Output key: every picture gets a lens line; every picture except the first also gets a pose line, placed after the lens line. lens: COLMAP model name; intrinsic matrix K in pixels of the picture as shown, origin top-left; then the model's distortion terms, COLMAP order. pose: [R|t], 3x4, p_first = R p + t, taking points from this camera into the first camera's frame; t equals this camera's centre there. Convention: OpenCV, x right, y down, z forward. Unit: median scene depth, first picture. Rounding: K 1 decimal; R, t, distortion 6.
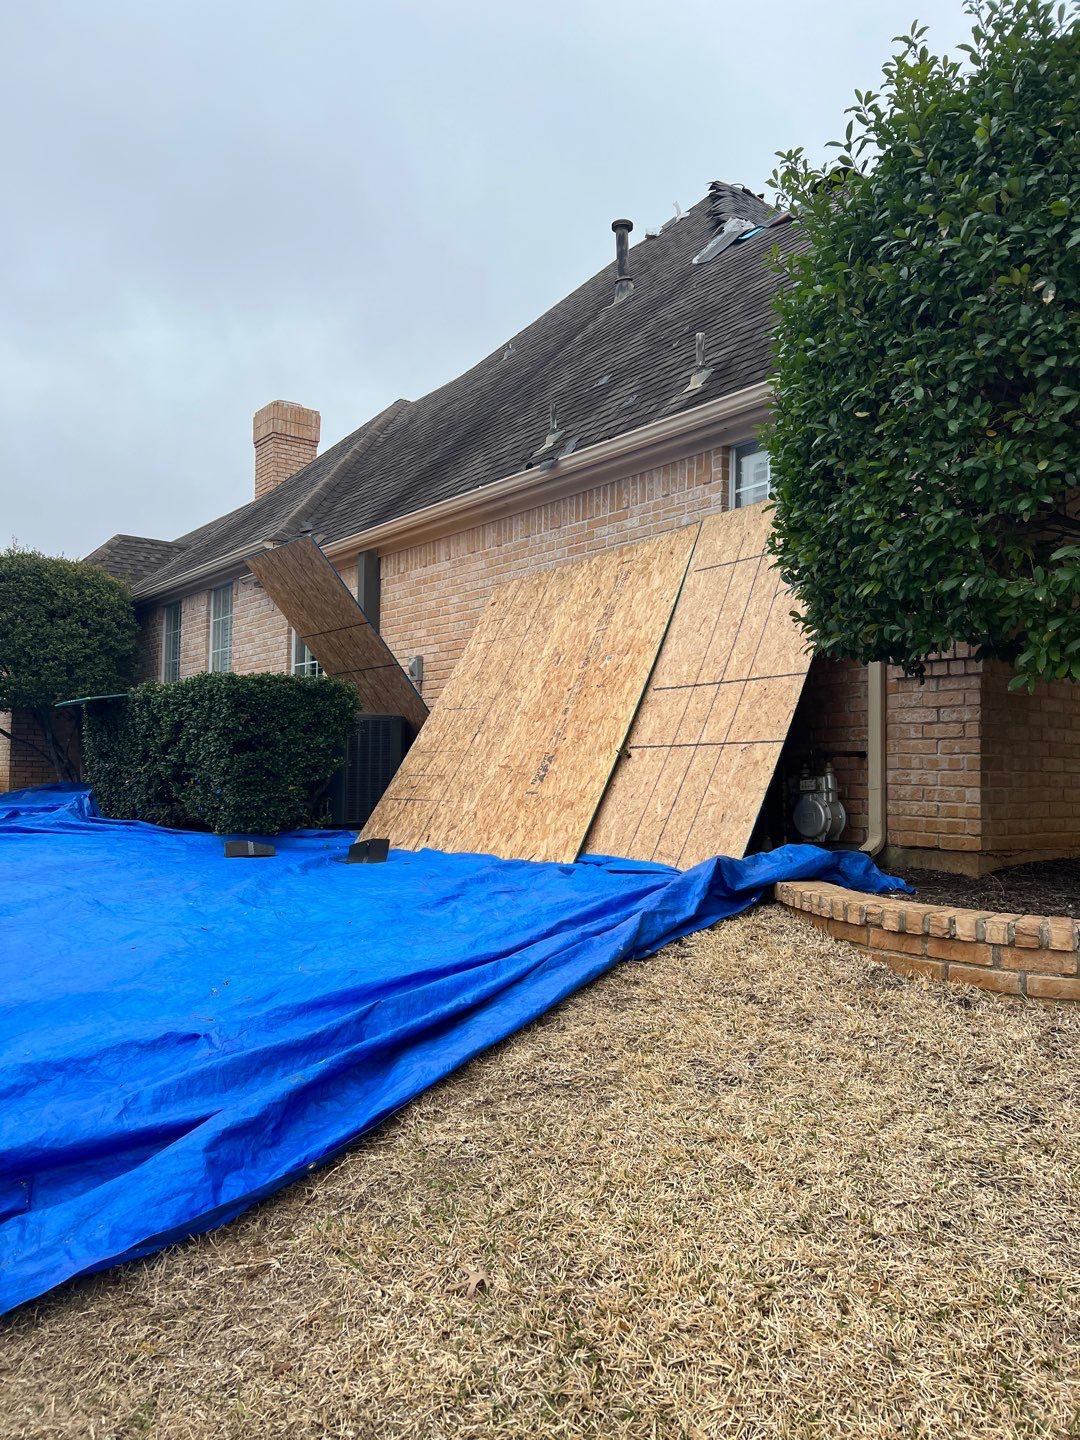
lens RADIAL K [[1154.9, 0, 540.0], [0, 1154.9, 720.0], [0, 0, 1]] dist [0.027100, -0.002981]
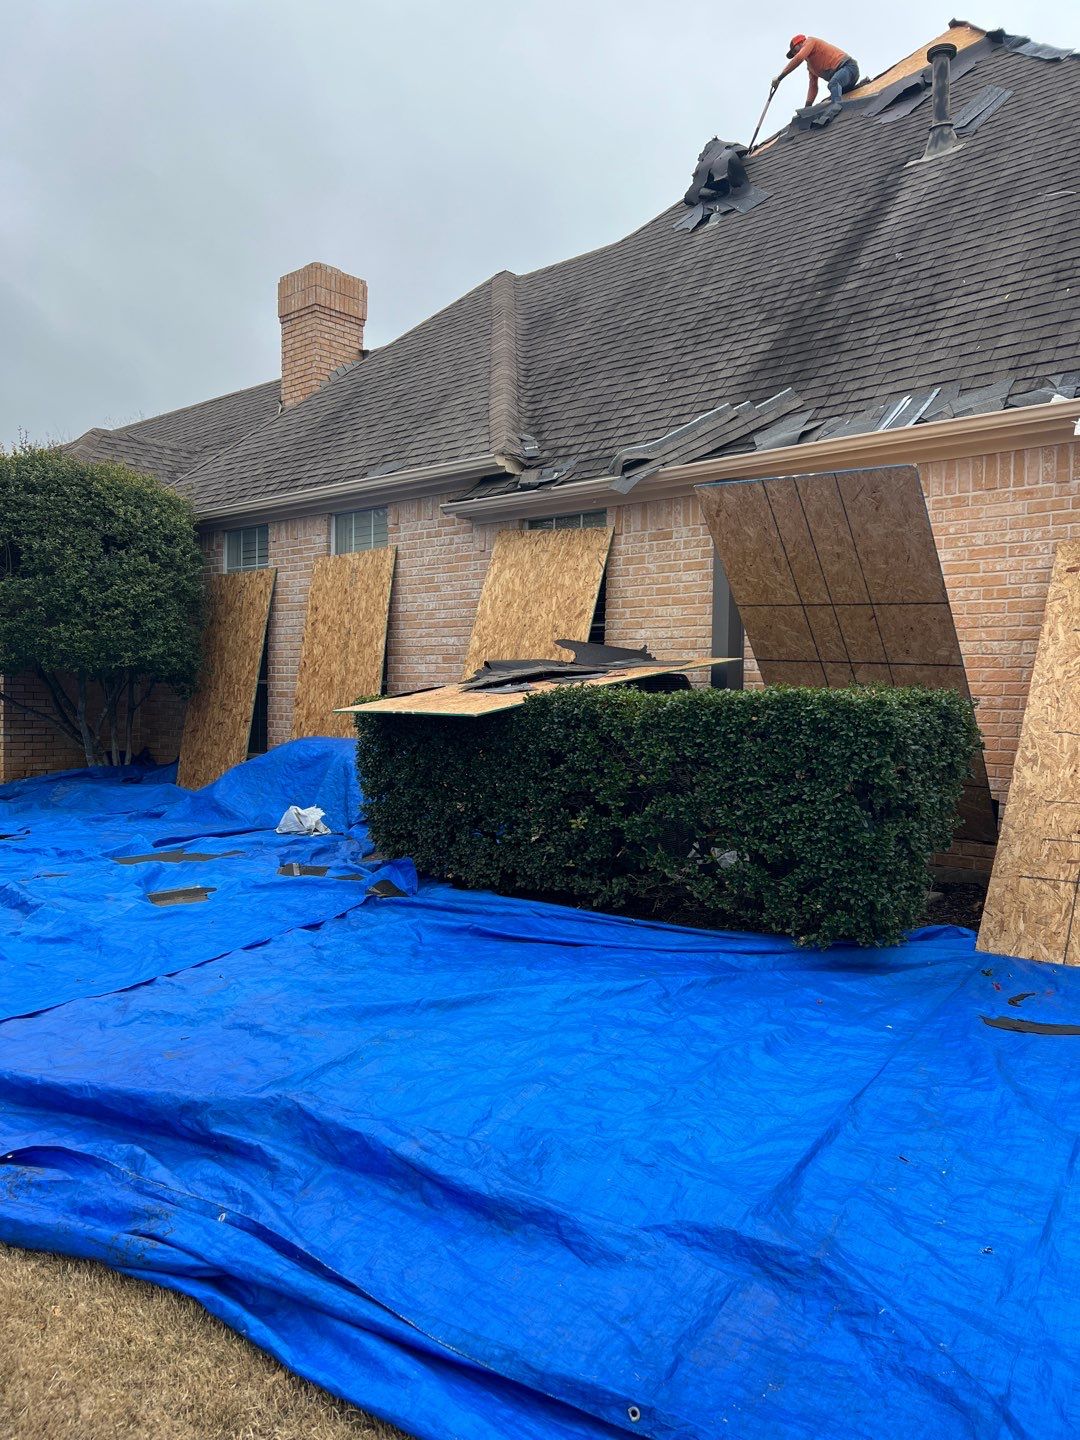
lens RADIAL K [[1154.9, 0, 540.0], [0, 1154.9, 720.0], [0, 0, 1]] dist [0.027100, -0.002981]
pose [[0.980776, -0.006434, 0.195030, -0.299764], [-0.008401, 0.997137, 0.075142, -0.037538], [-0.194955, -0.075336, 0.977915, 0.238111]]
